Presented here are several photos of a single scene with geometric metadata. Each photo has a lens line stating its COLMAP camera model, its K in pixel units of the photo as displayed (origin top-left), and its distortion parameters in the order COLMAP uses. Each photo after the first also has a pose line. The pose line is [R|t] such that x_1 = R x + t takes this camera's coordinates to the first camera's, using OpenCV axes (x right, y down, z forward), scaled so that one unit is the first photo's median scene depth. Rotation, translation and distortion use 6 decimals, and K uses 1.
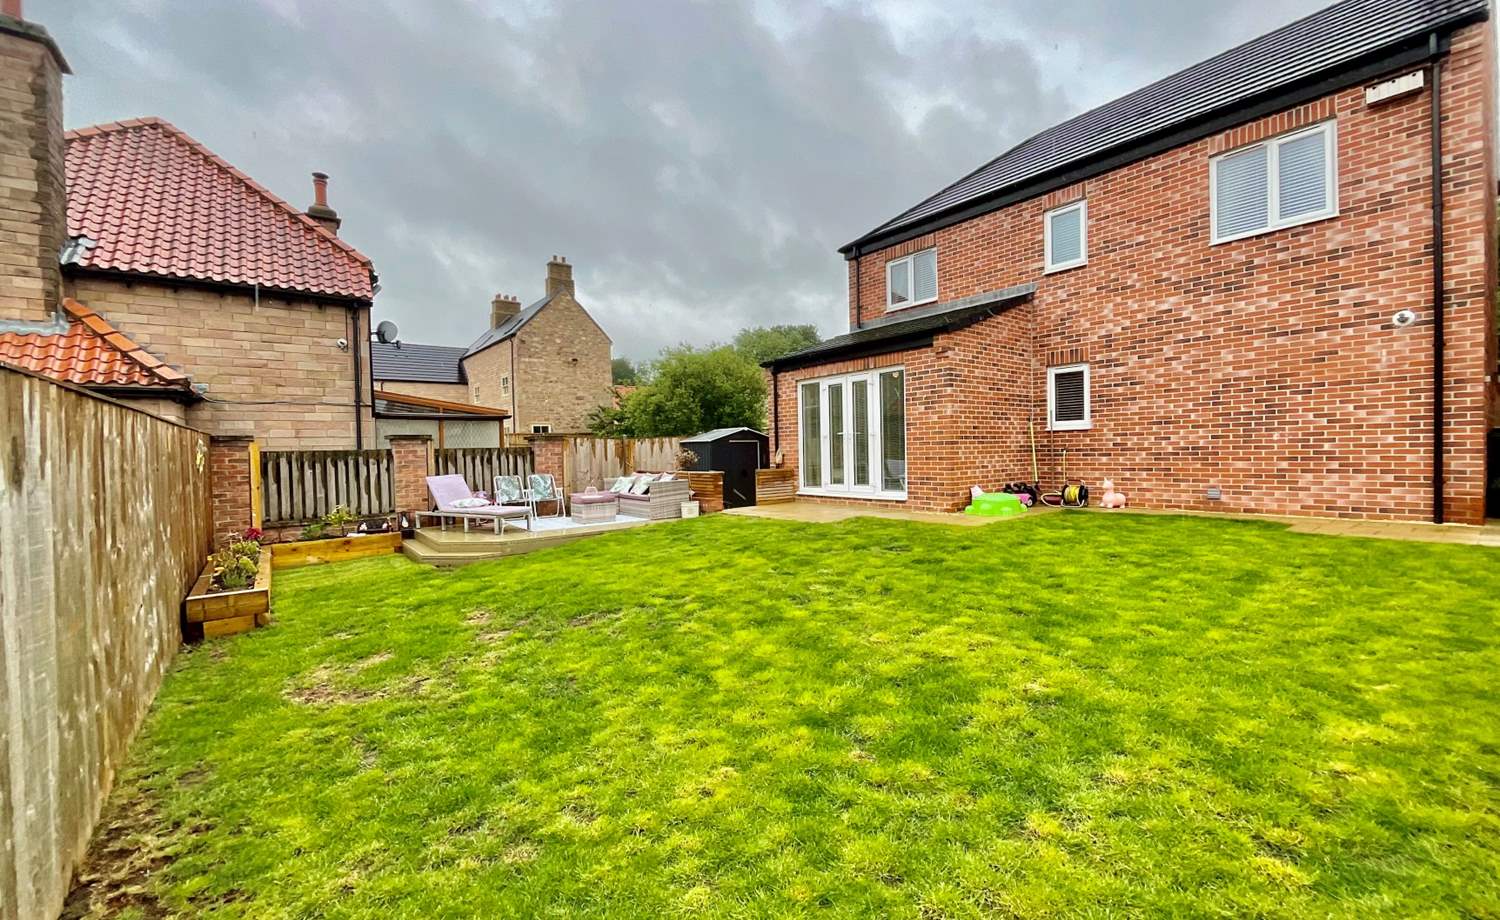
lens RADIAL K [[609.5, 0, 751.4], [0, 609.5, 463.1], [0, 0, 1]] dist [0.000625, 0.000153]
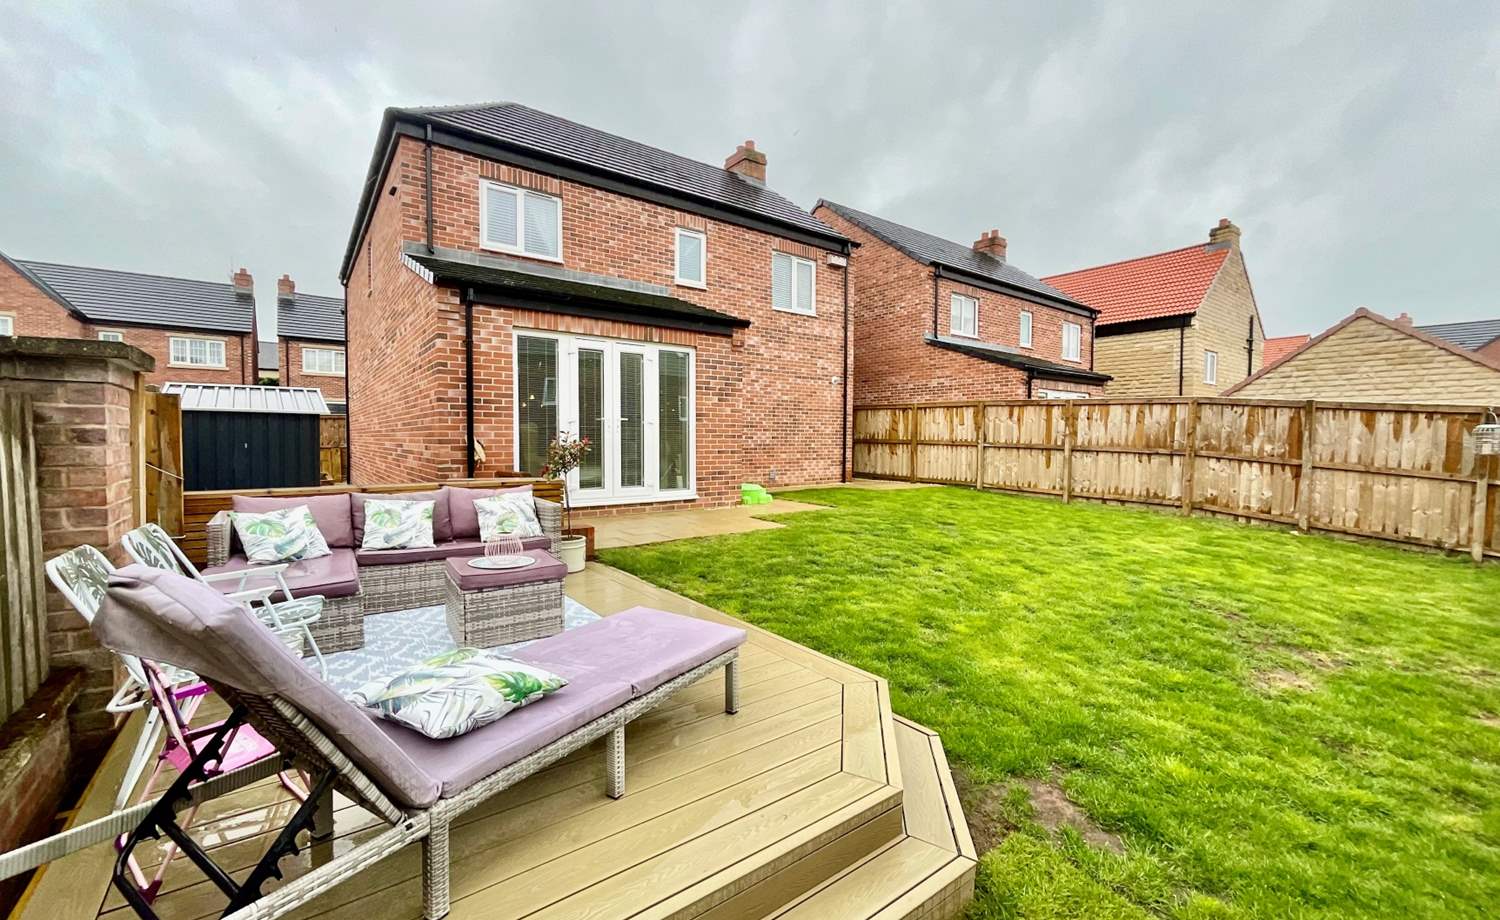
lens RADIAL K [[609.5, 0, 751.4], [0, 609.5, 463.1], [0, 0, 1]] dist [0.000625, 0.000153]
pose [[0.019680, -0.016716, 0.999667, -0.660668], [0.014012, 0.999767, 0.016442, -0.005248], [-0.999708, 0.013683, 0.019909, 0.914582]]
